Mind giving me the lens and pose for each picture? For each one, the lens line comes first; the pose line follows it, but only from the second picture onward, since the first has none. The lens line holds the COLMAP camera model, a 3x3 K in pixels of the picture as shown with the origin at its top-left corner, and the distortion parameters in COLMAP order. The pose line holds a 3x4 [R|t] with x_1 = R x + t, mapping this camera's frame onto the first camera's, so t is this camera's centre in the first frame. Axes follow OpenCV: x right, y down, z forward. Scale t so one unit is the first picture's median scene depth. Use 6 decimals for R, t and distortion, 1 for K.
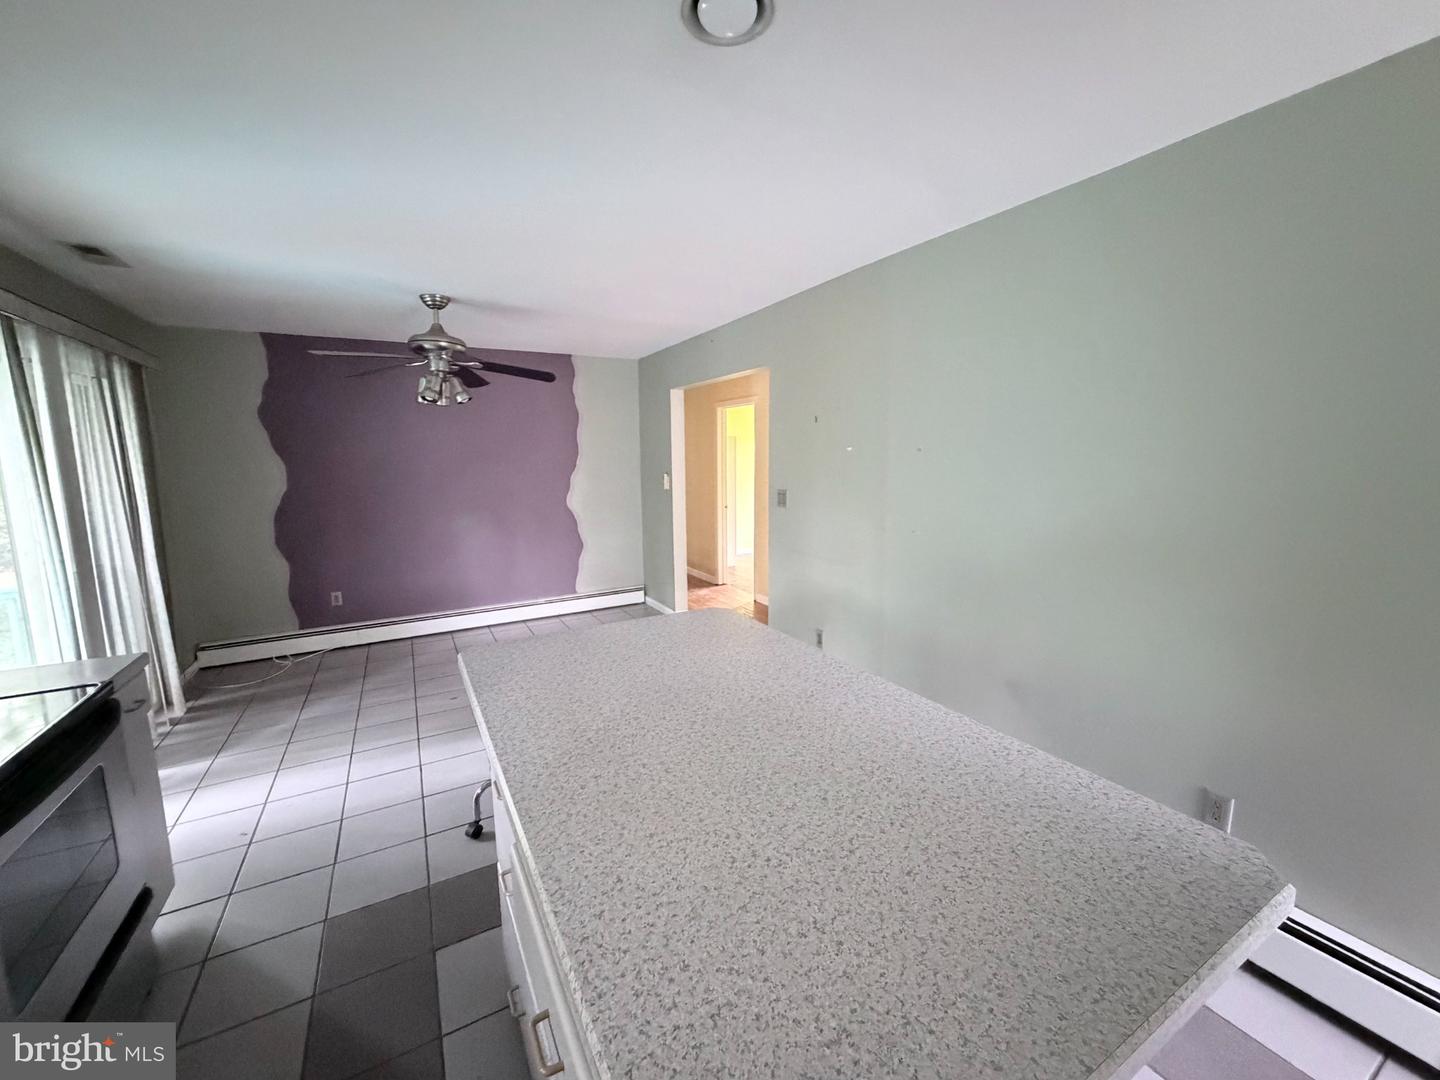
lens RADIAL K [[575.9, 0, 716.1], [0, 575.9, 541.3], [0, 0, 1]] dist [-0.000677, 0.000044]
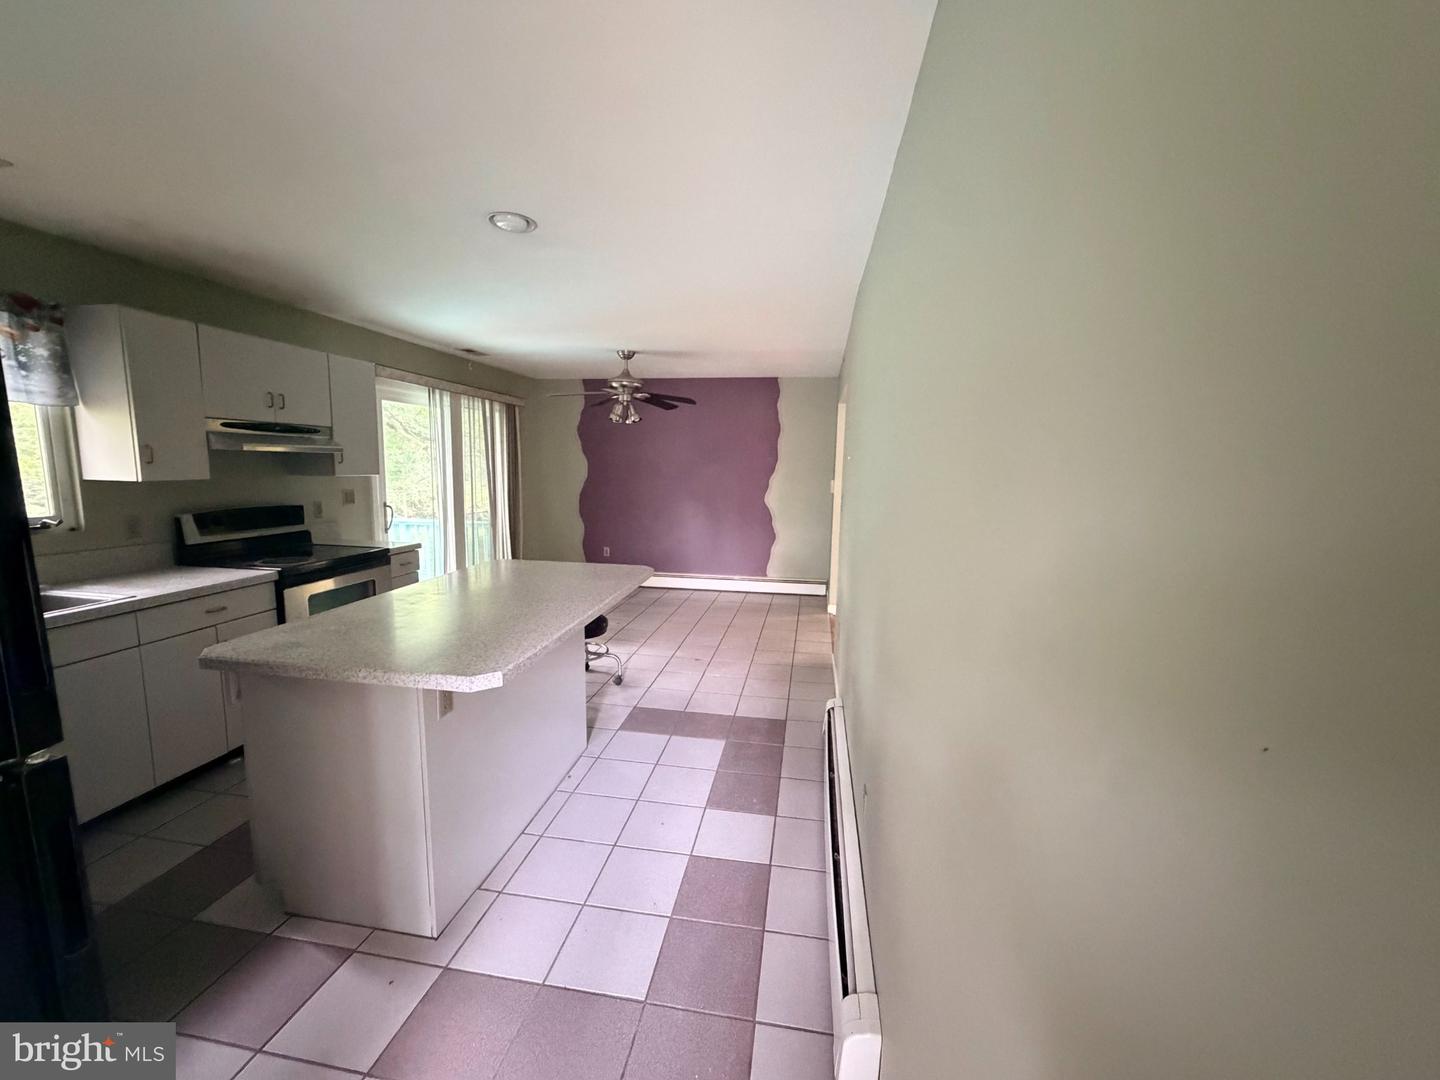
lens RADIAL K [[575.9, 0, 716.1], [0, 575.9, 541.3], [0, 0, 1]] dist [-0.000677, 0.000044]
pose [[0.779941, 0.110901, -0.615948, 0.447384], [-0.119891, 0.992423, 0.026874, -0.001908], [0.614262, 0.052887, 0.787328, -0.007089]]
